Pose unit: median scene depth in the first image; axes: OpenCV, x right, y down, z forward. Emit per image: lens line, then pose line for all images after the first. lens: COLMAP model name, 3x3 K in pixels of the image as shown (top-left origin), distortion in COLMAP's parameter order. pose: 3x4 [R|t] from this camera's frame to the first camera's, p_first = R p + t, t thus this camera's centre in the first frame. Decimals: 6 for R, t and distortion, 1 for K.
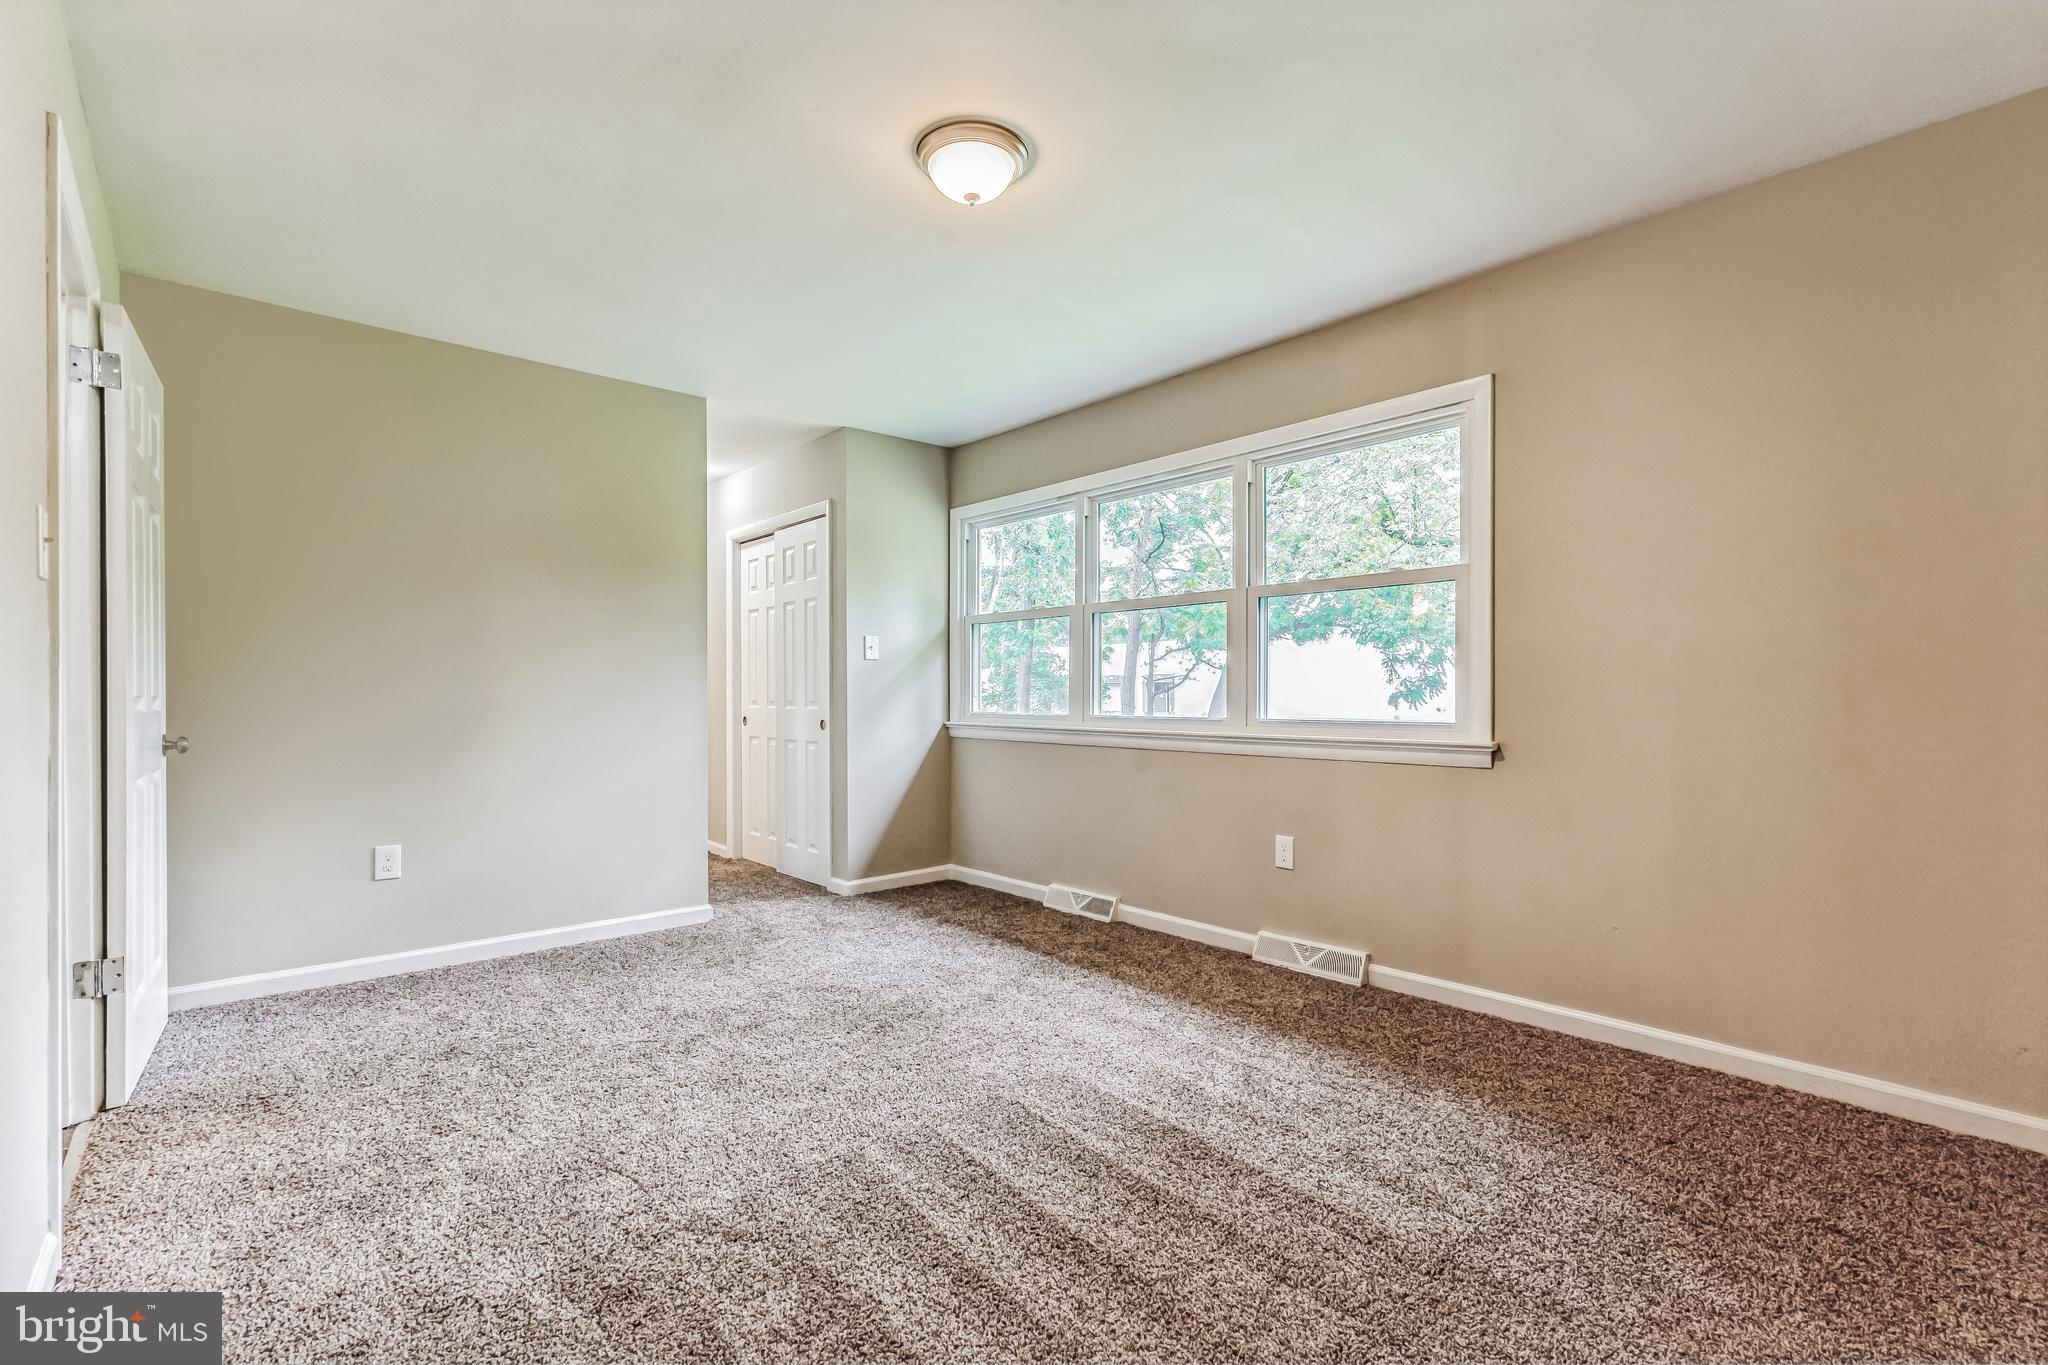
lens RADIAL K [[918.4, 0, 1032.6], [0, 918.4, 680.4], [0, 0, 1]] dist [-0.007175, 0.003301]
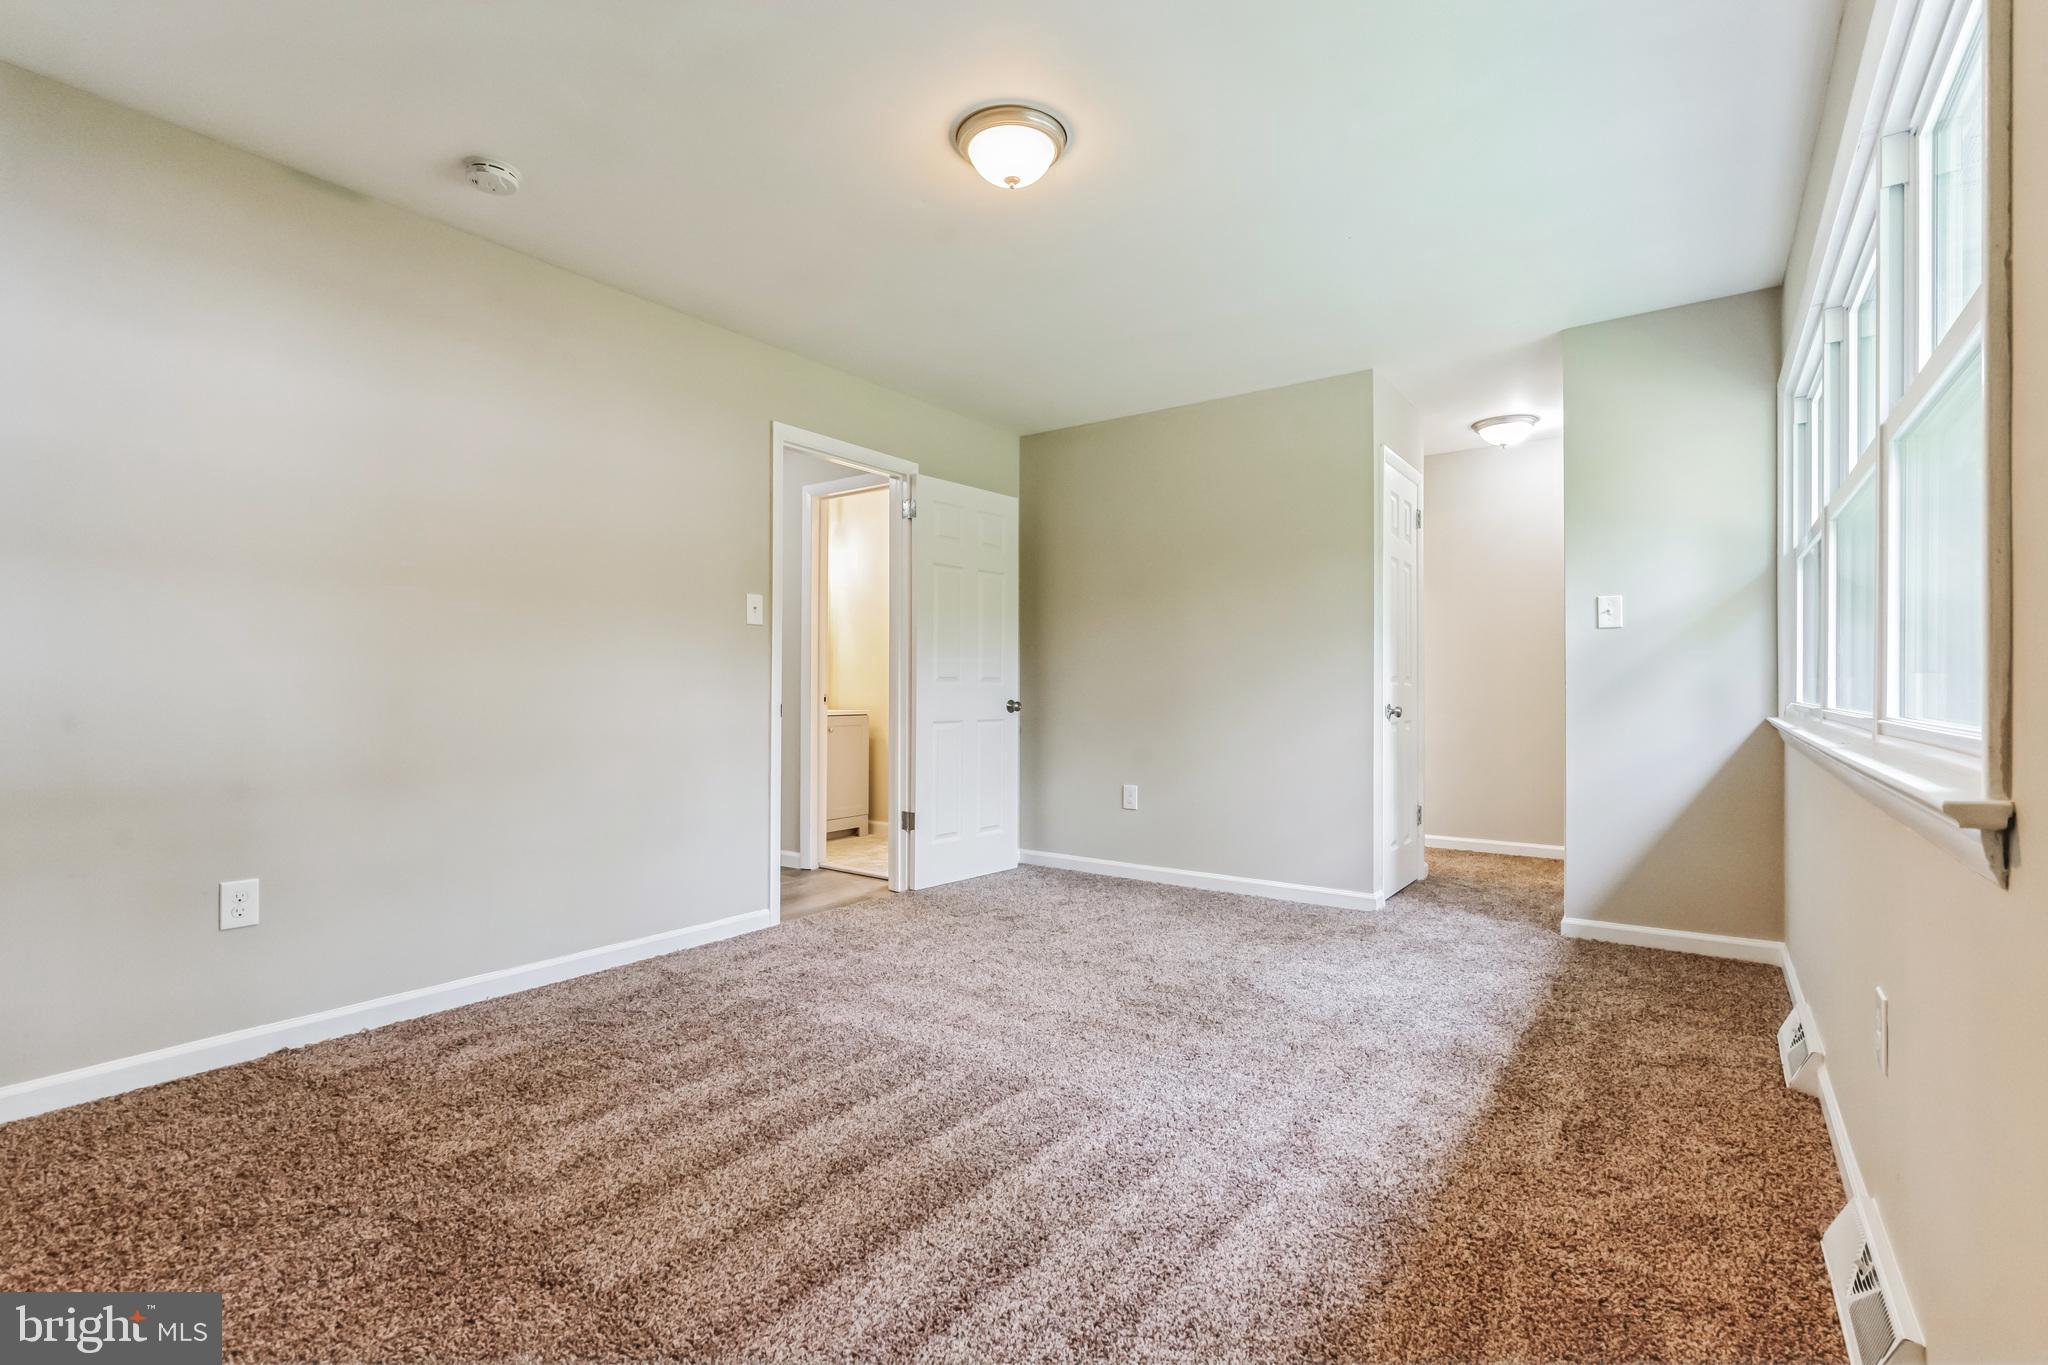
lens RADIAL K [[918.4, 0, 1021.6], [0, 918.4, 672.9], [0, 0, 1]] dist [-0.007175, 0.003301]
pose [[0.225879, -0.011294, -0.974090, 0.617925], [0.012414, 0.999885, -0.008714, 0.020418], [0.974076, -0.010124, 0.225994, 0.527922]]
